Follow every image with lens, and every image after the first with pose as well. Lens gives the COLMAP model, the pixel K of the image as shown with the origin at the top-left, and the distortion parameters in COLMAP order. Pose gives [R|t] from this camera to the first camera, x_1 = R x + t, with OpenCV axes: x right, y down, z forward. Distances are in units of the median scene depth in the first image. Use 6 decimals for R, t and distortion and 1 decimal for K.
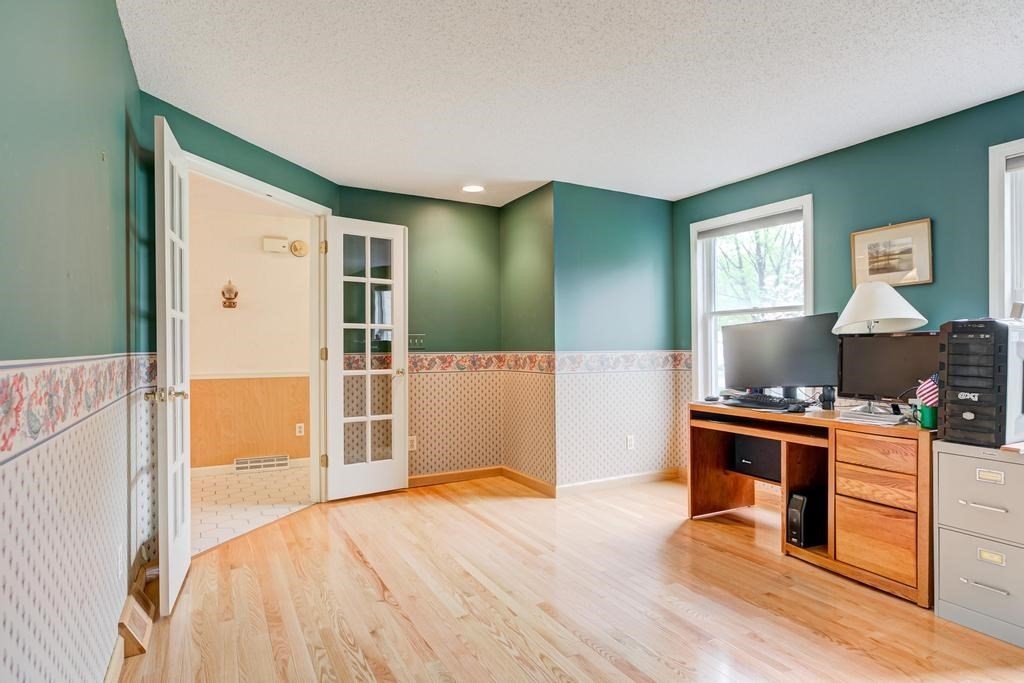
lens RADIAL K [[553.0, 0, 516.7], [0, 553.0, 345.4], [0, 0, 1]] dist [-0.012928, 0.003150]
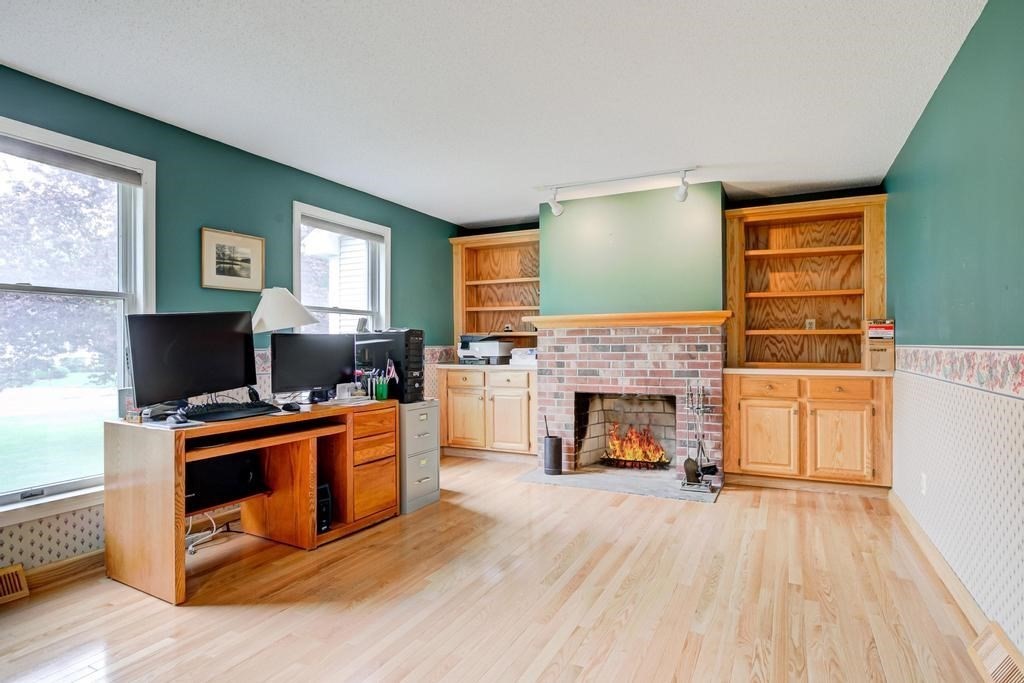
lens RADIAL K [[553.0, 0, 516.2], [0, 553.0, 342.6], [0, 0, 1]] dist [-0.012928, 0.003150]
pose [[-0.571231, 0.009267, 0.820737, -0.623842], [0.004712, 0.999957, -0.008011, 0.008955], [-0.820776, -0.000709, -0.571250, 1.411708]]
